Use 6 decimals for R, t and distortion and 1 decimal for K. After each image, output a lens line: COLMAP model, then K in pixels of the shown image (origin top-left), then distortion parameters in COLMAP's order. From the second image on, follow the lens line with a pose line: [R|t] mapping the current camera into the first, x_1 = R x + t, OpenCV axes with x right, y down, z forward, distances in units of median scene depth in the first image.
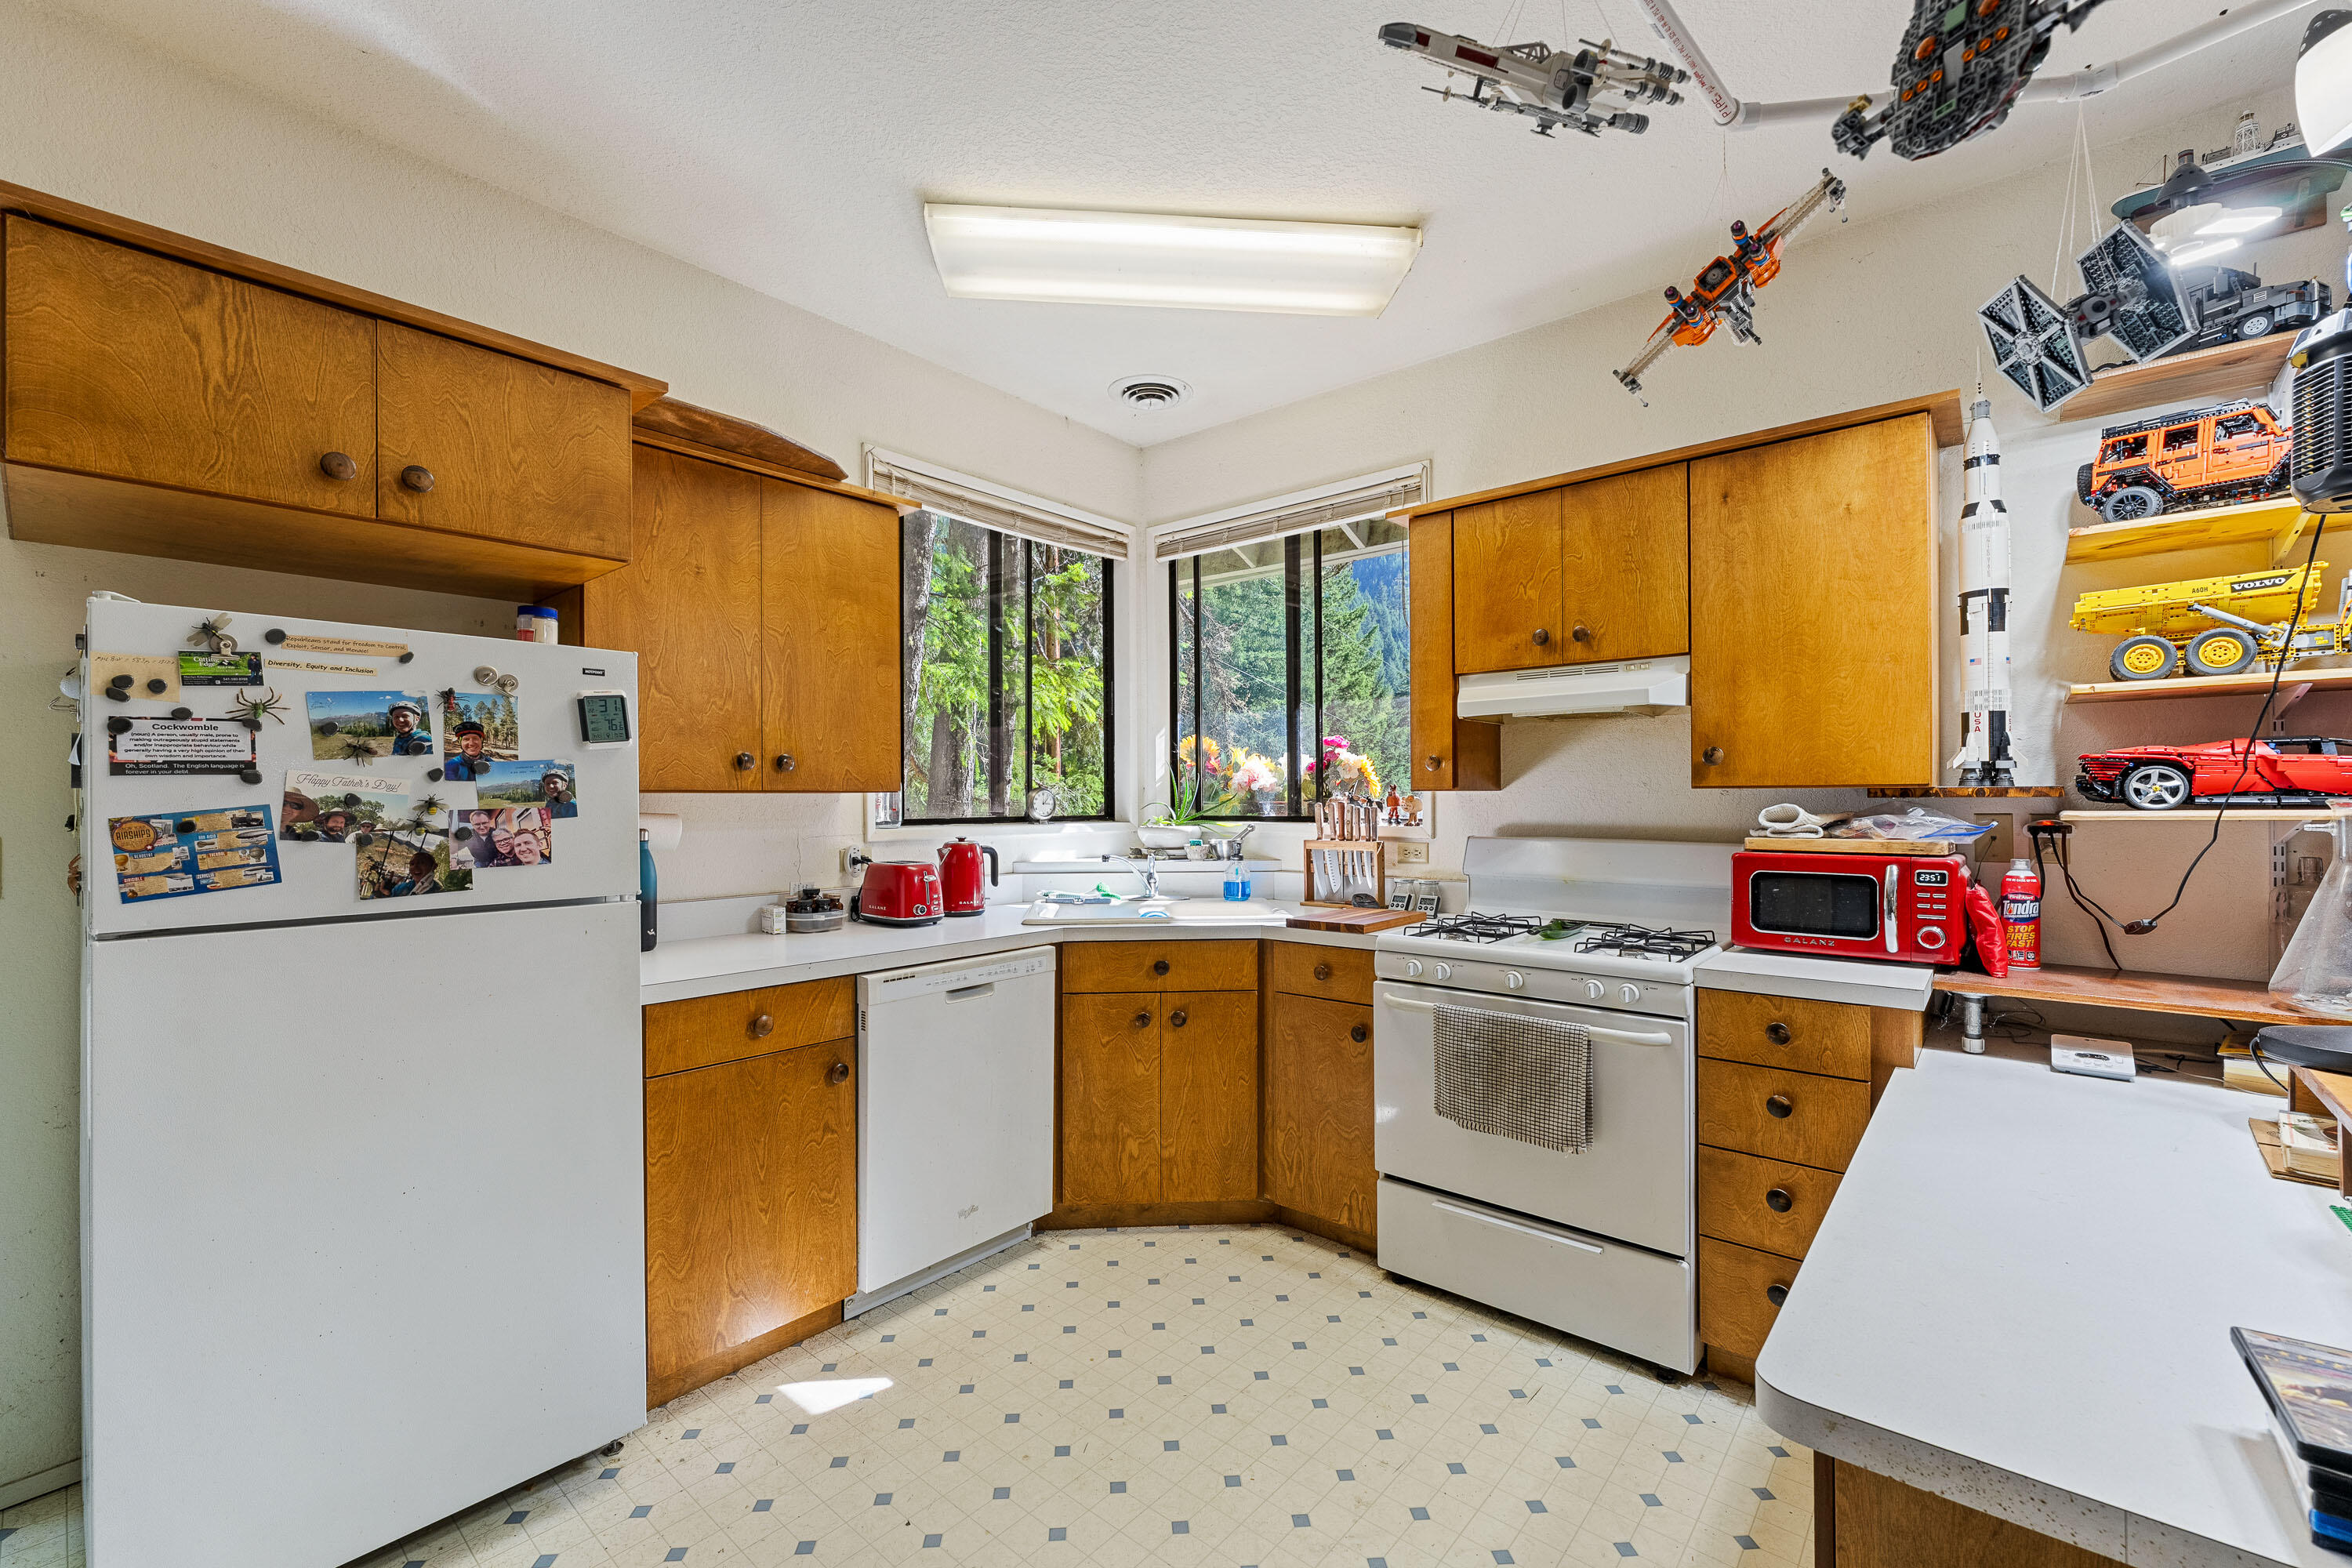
lens RADIAL K [[973.8, 0, 1173.1], [0, 973.8, 797.5], [0, 0, 1]] dist [0.001841, 0.000039]
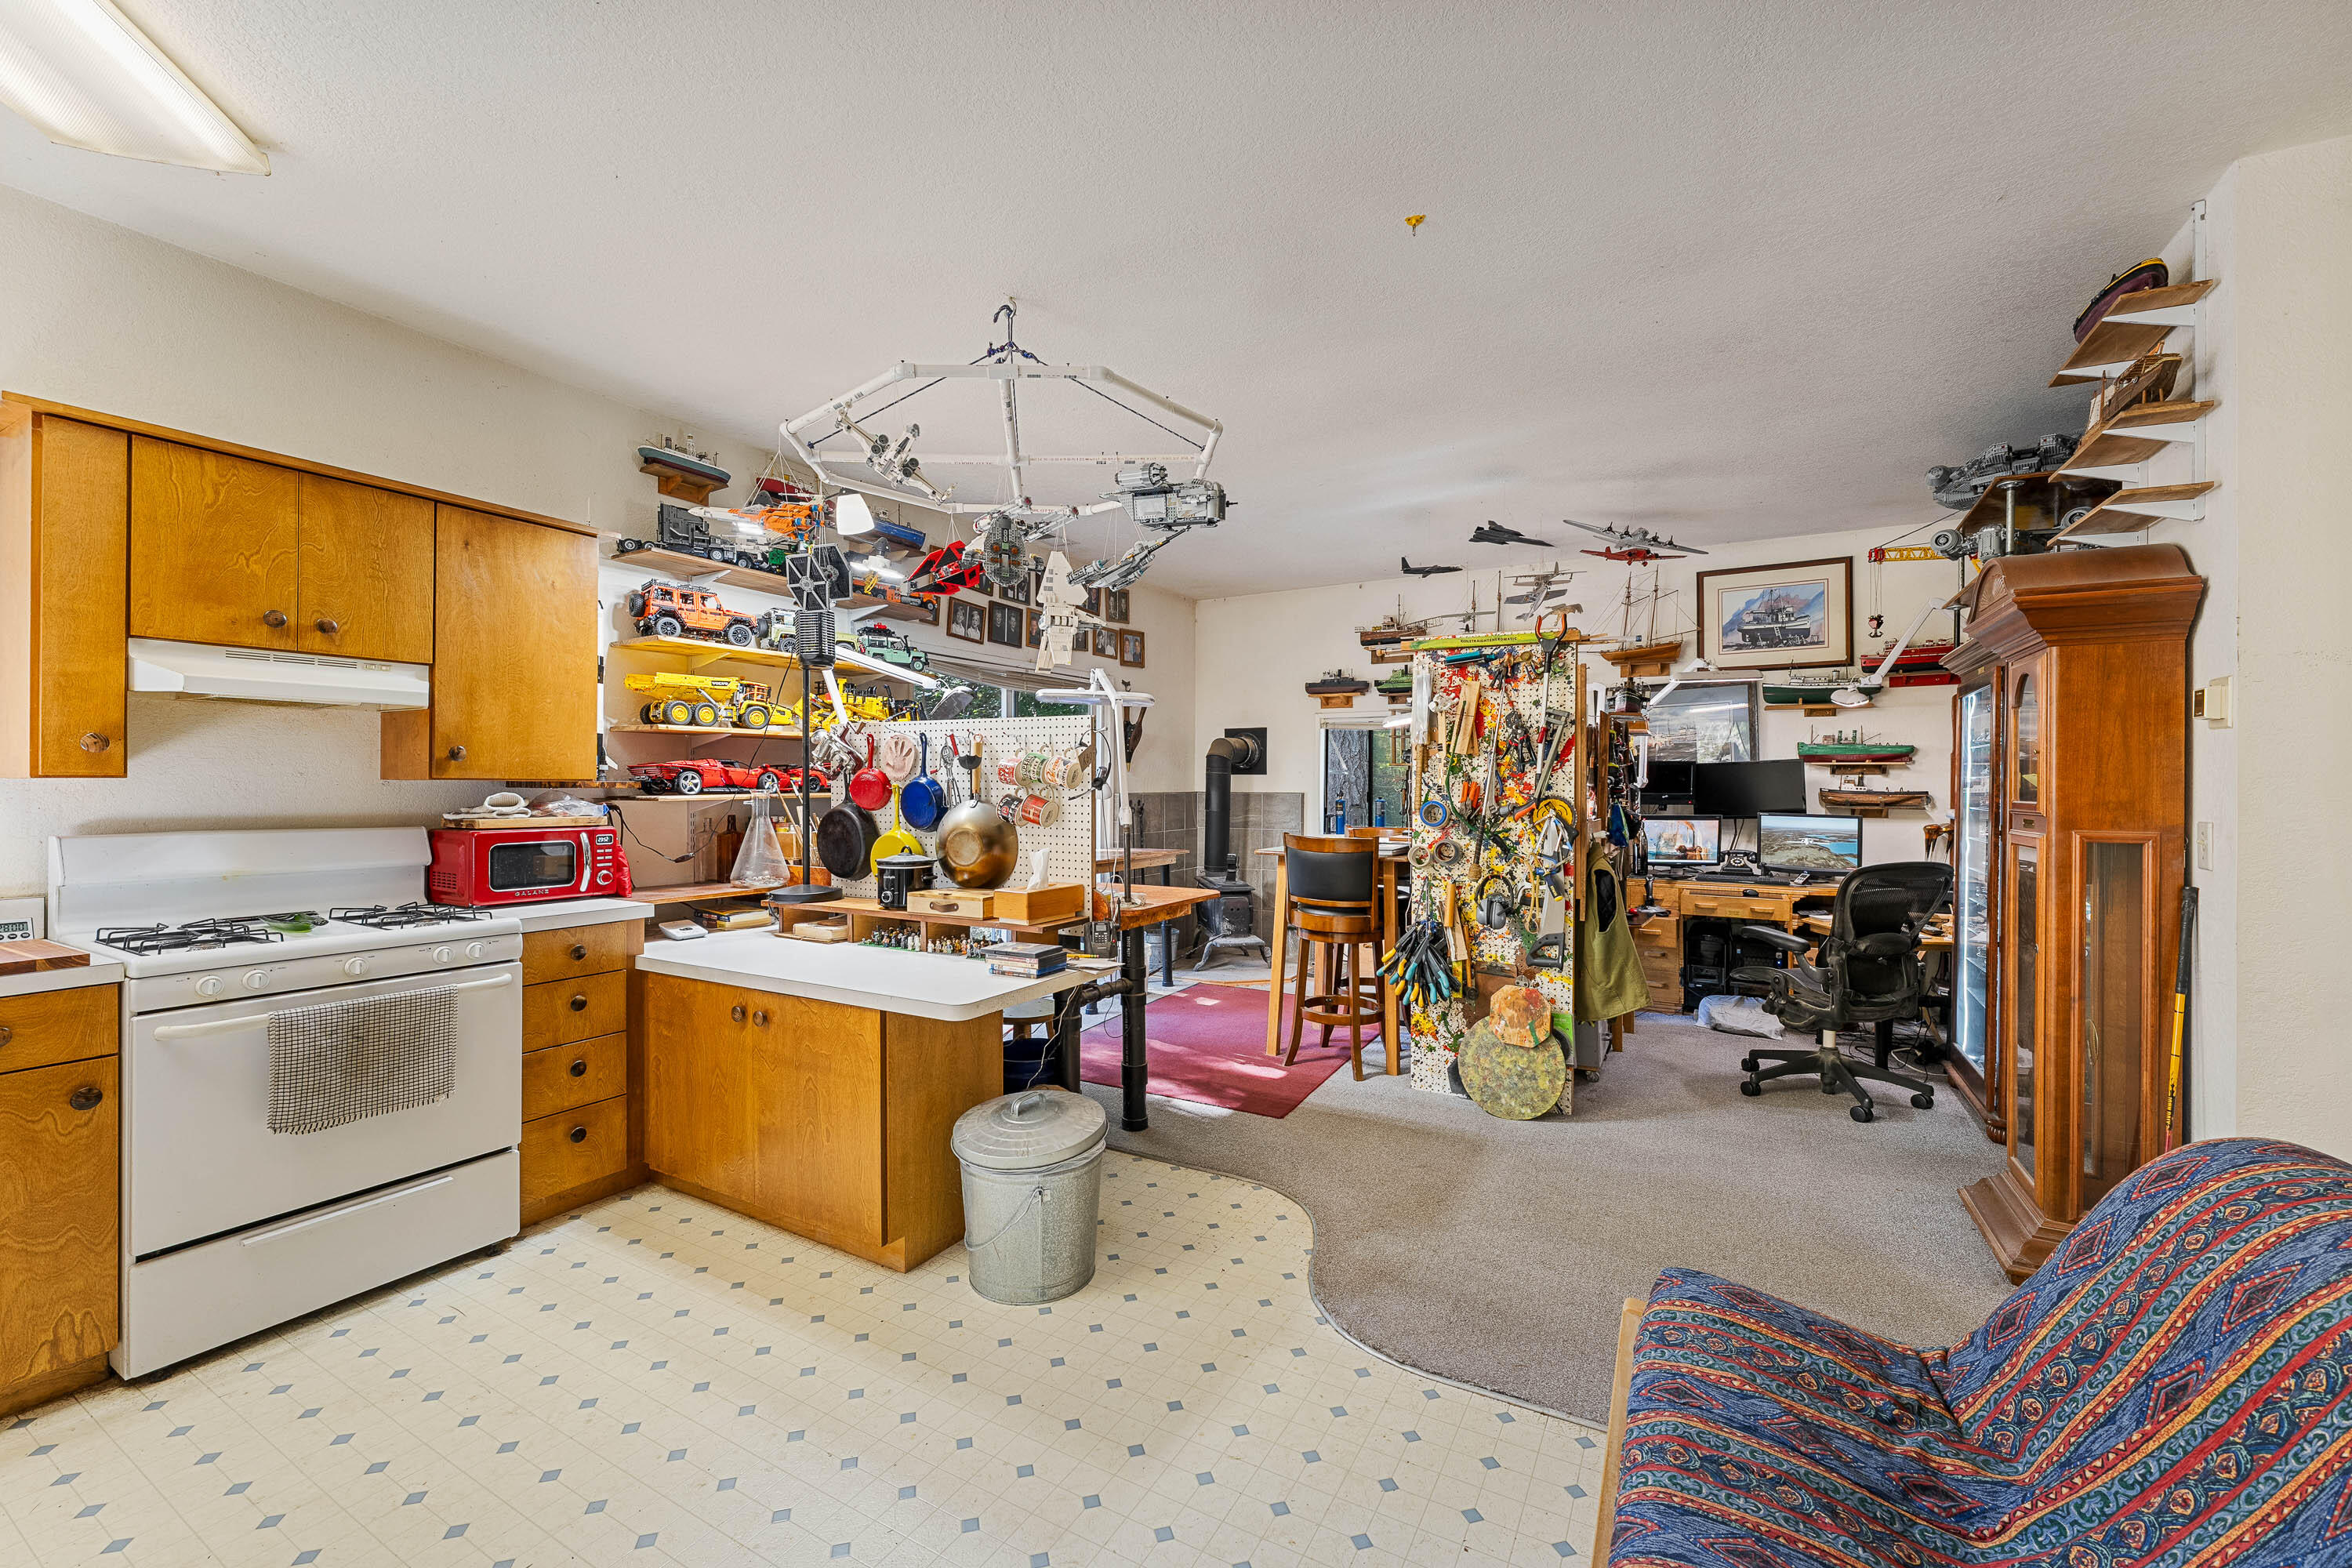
lens RADIAL K [[941.0, 0, 1186.2], [0, 941.0, 787.3], [0, 0, 1]] dist [-0.000551, 0.000211]
pose [[-0.203264, 0.002111, 0.979122, -0.793915], [-0.004020, 0.999987, -0.002991, -0.000521], [-0.979116, -0.004544, -0.203253, 0.352719]]
